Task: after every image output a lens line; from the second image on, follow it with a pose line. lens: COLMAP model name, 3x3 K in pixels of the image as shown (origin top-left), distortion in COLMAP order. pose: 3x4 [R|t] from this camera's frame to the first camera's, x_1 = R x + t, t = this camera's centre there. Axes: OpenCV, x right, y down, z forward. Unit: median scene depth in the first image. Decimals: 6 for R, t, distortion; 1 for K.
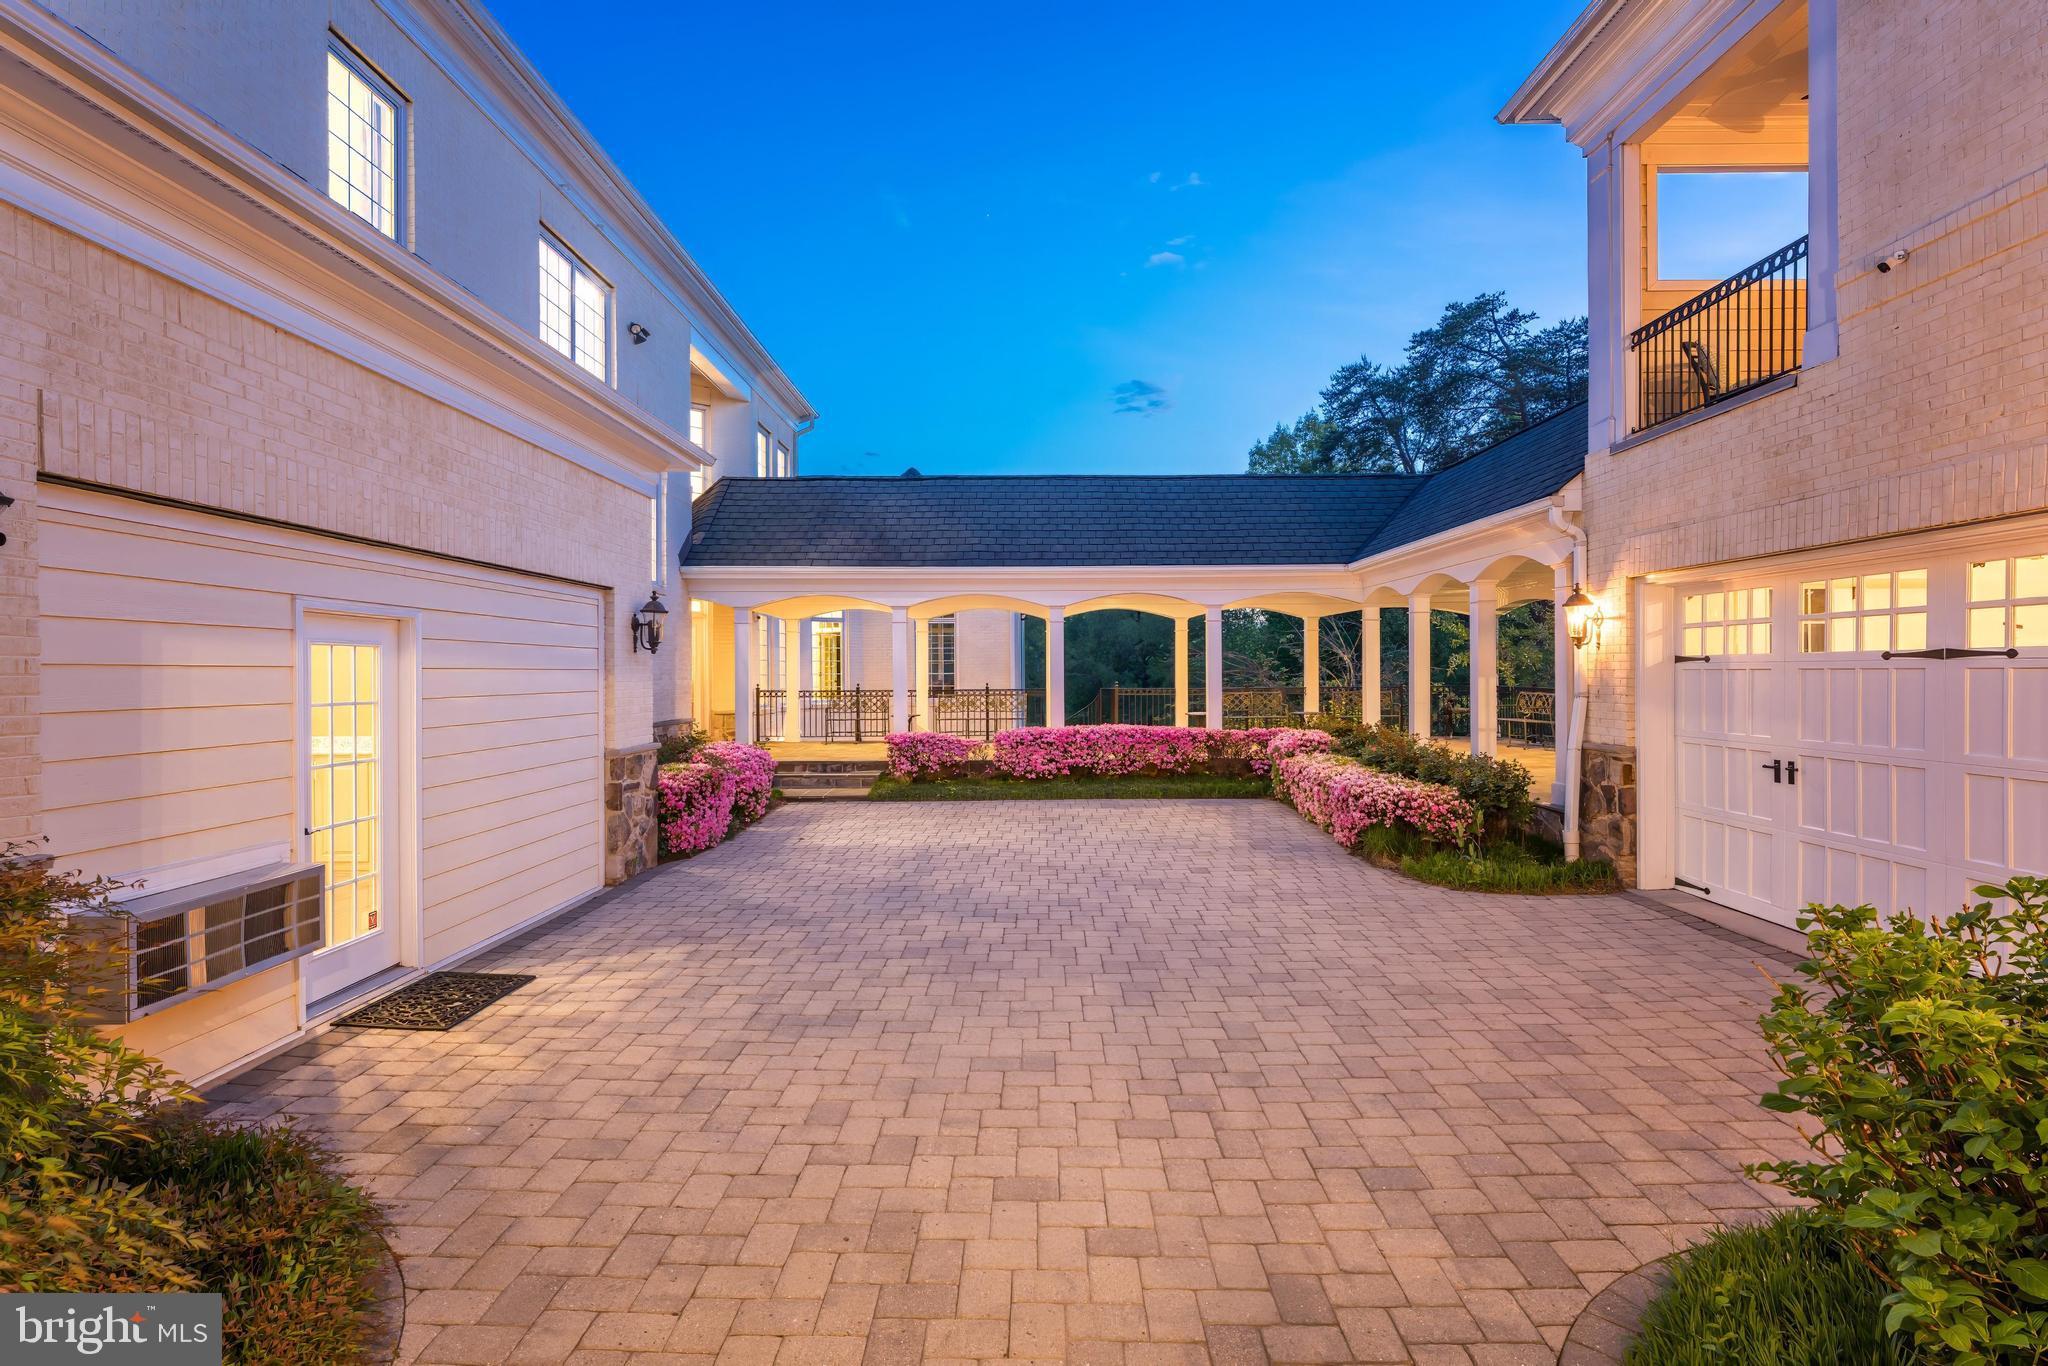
lens RADIAL K [[1041.0, 0, 1026.3], [0, 1041.0, 683.0], [0, 0, 1]] dist [-0.001203, 0.000889]
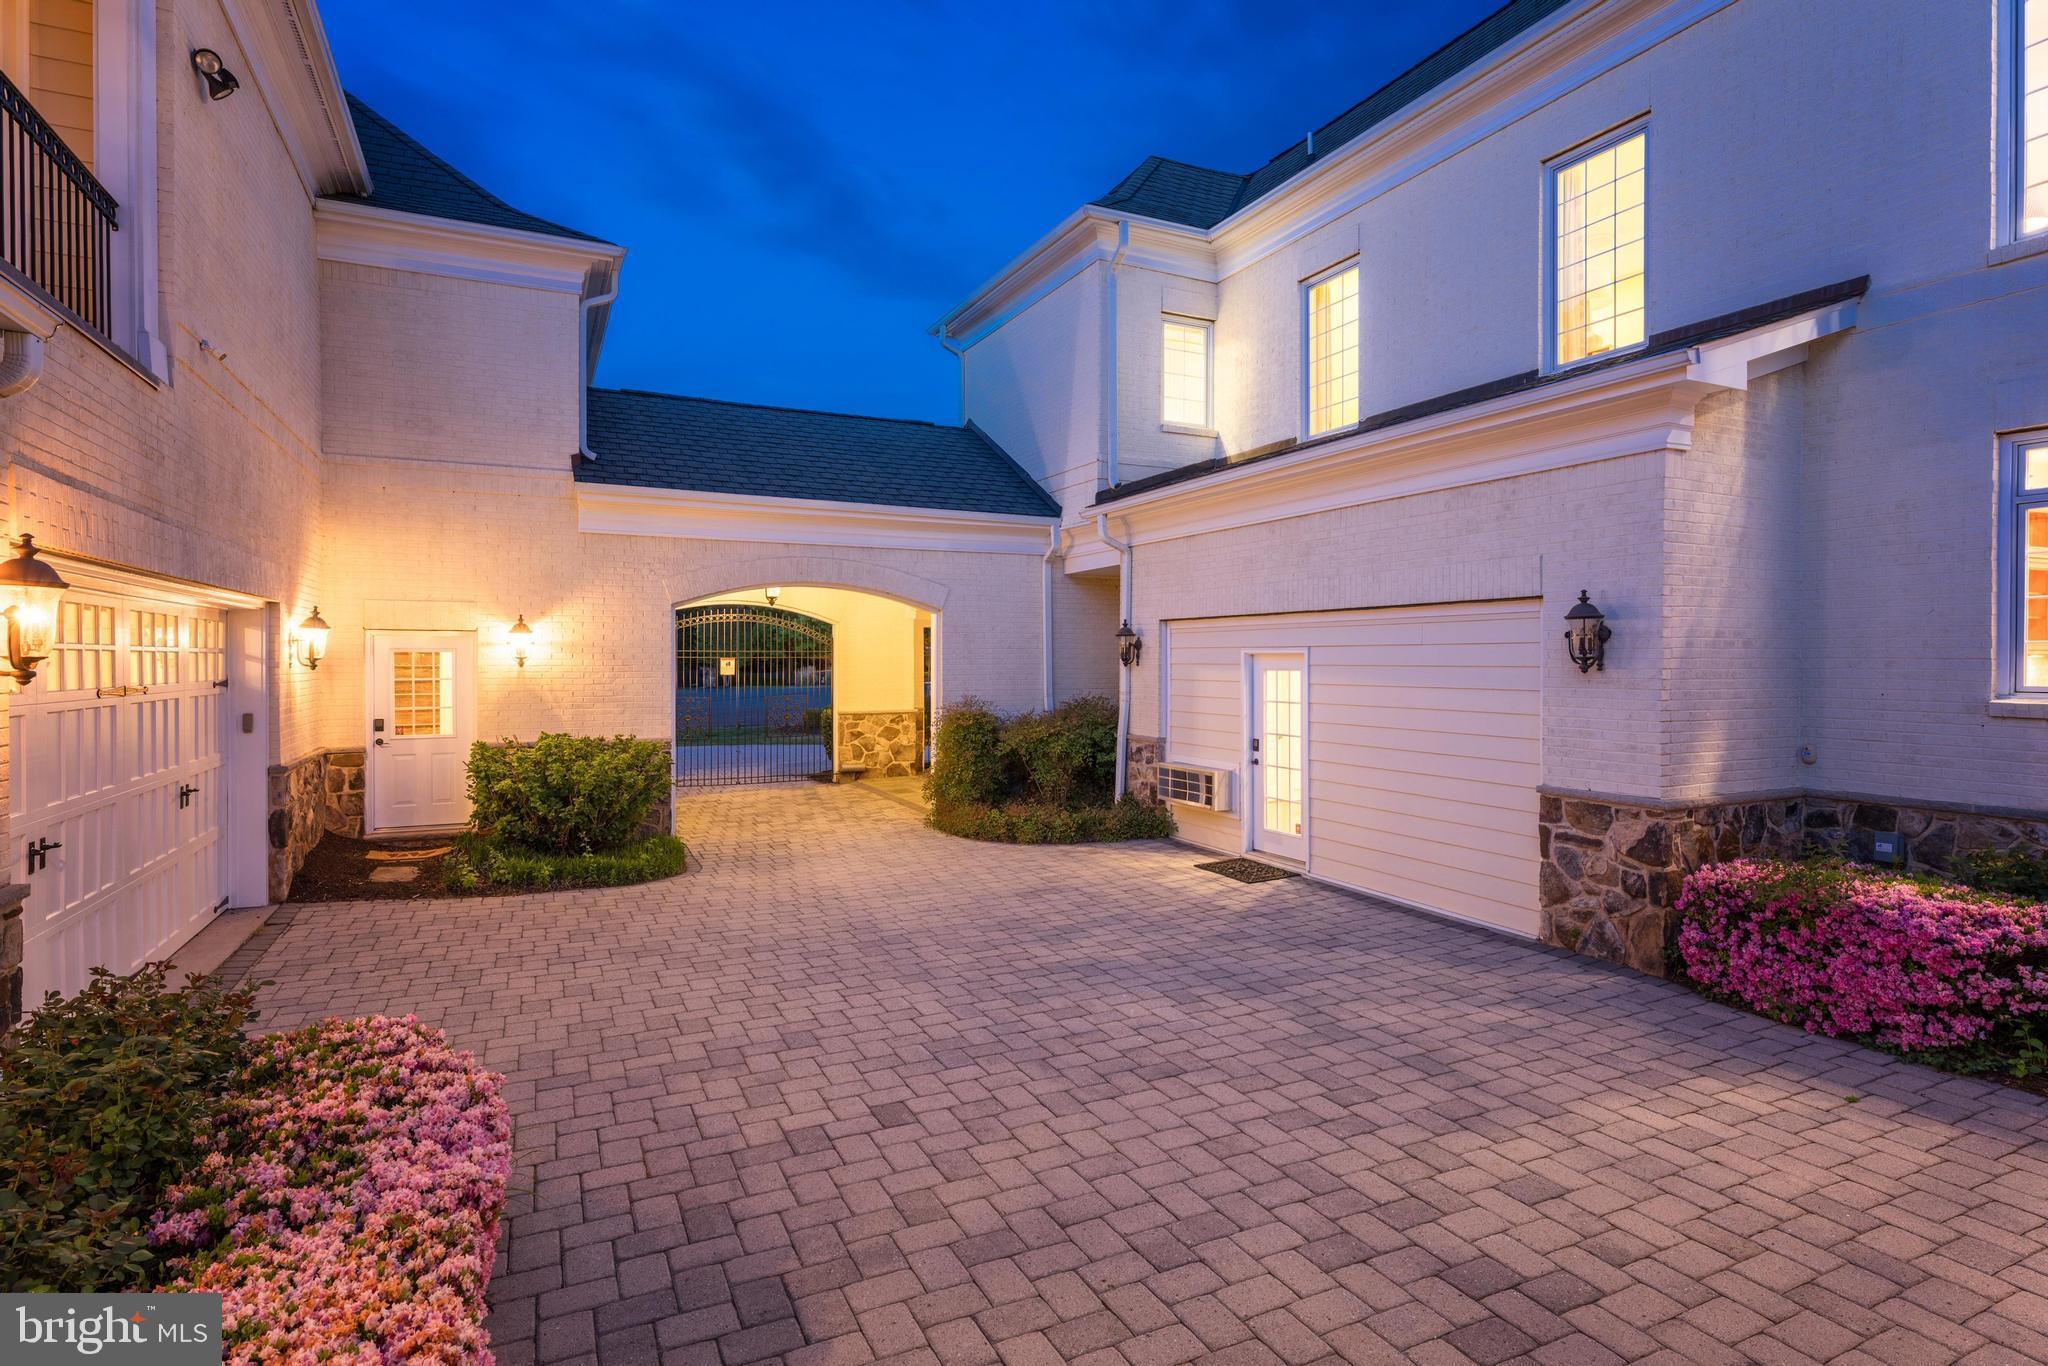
lens RADIAL K [[1041.0, 0, 1024.2], [0, 1041.0, 668.8], [0, 0, 1]] dist [-0.001203, 0.000889]
pose [[-0.895195, 0.008863, -0.445587, 0.510037], [-0.000495, 0.999782, 0.020880, -0.068568], [0.445675, 0.018912, -0.894995, 2.180841]]
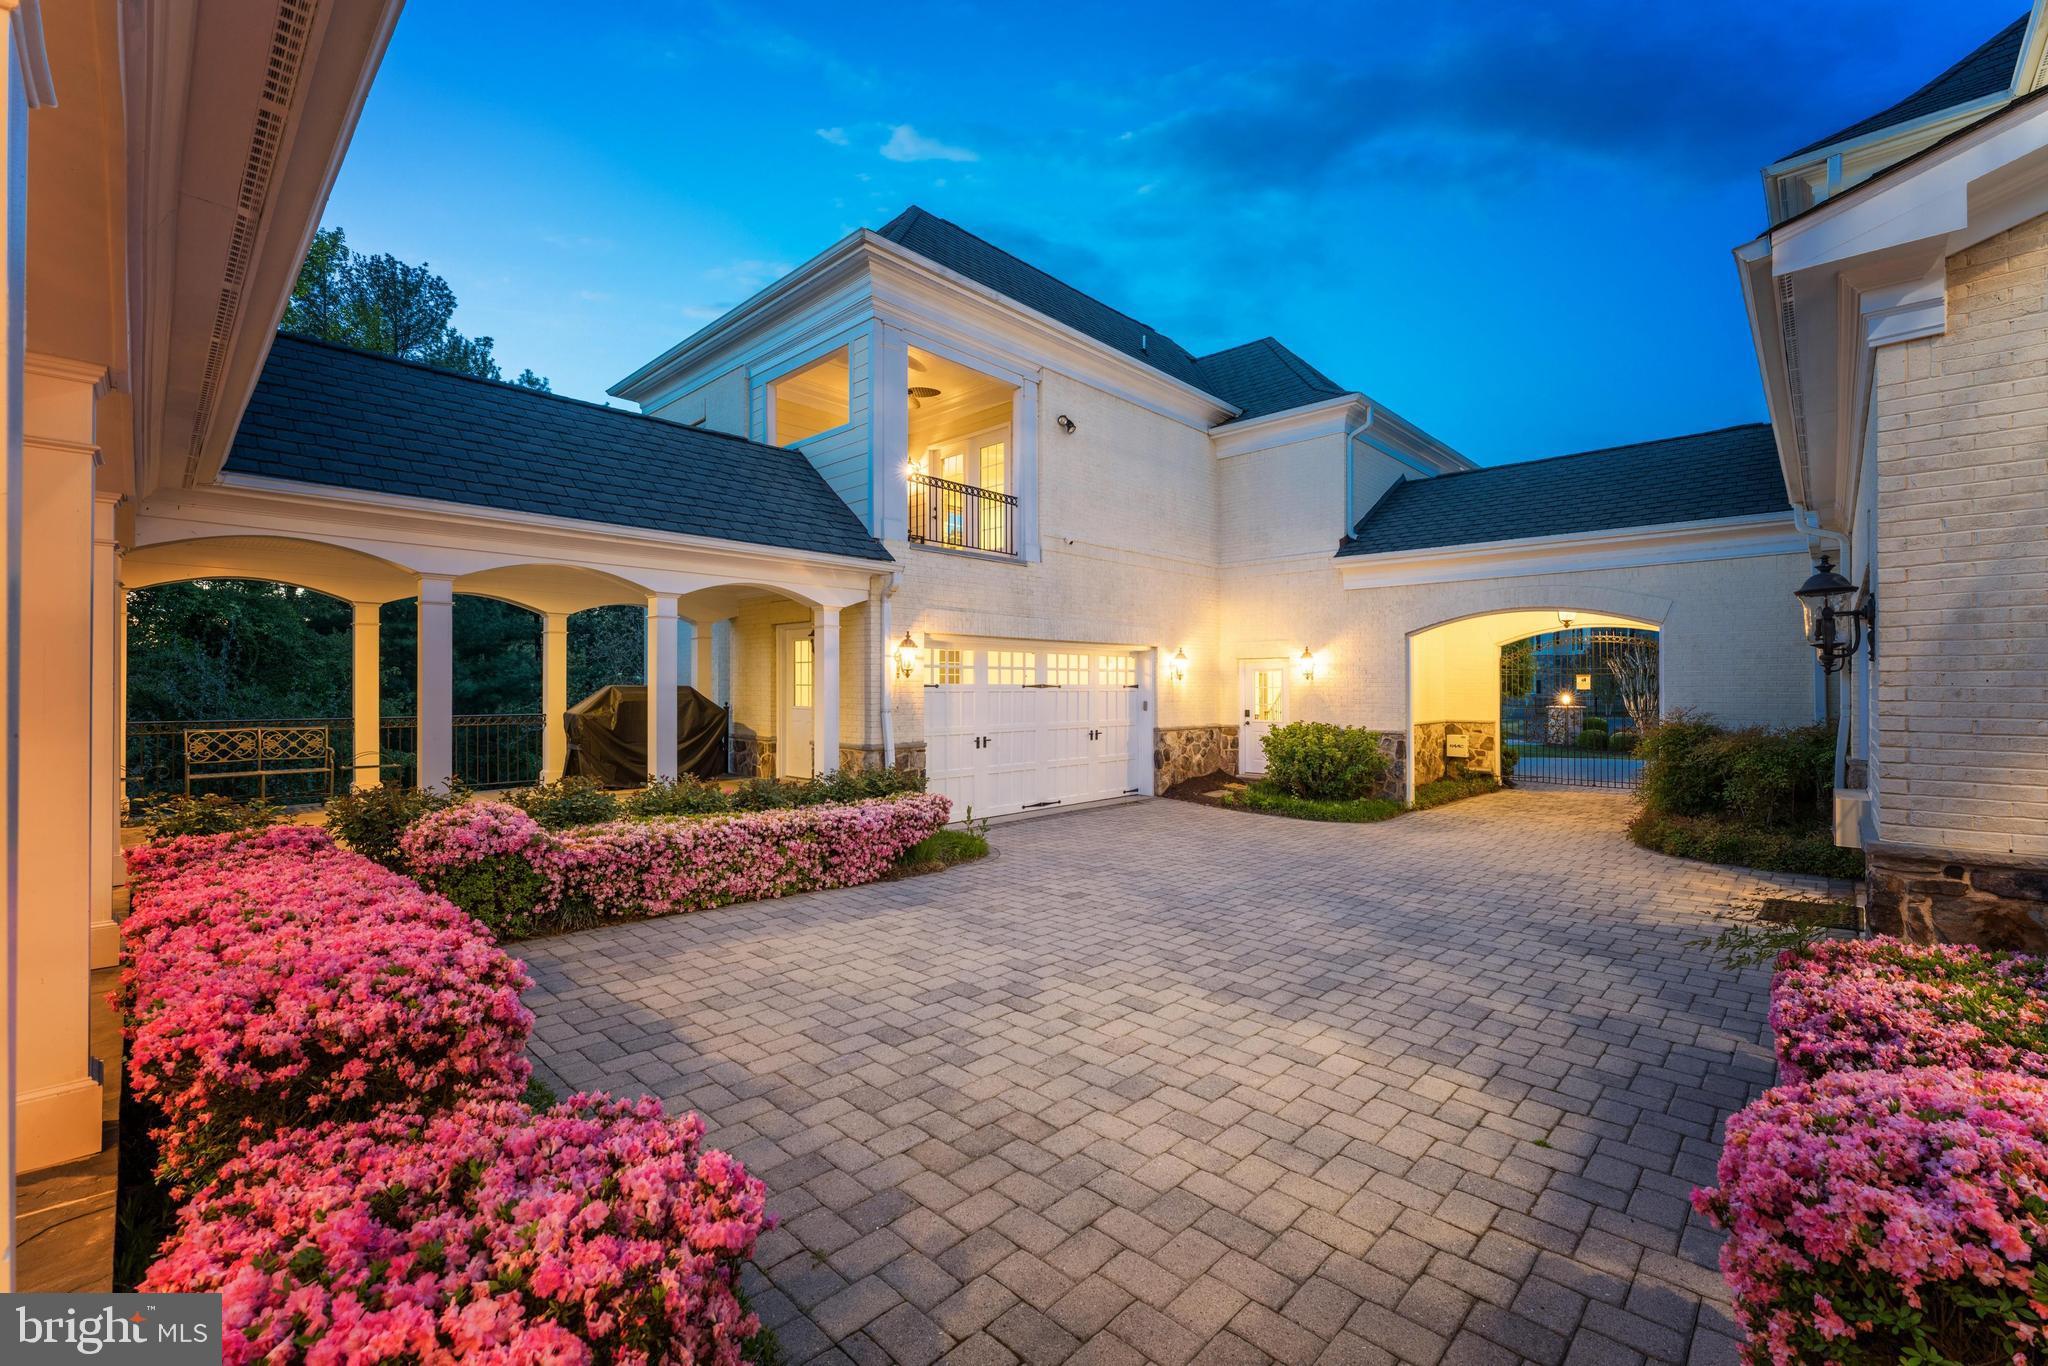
lens RADIAL K [[851.9, 0, 1022.3], [0, 851.9, 685.3], [0, 0, 1]] dist [-0.000635, -0.000182]
pose [[-0.721487, 0.006452, 0.692398, -0.546349], [0.011576, 0.999929, 0.002744, -0.034165], [-0.692331, 0.009995, -0.721511, 2.401493]]
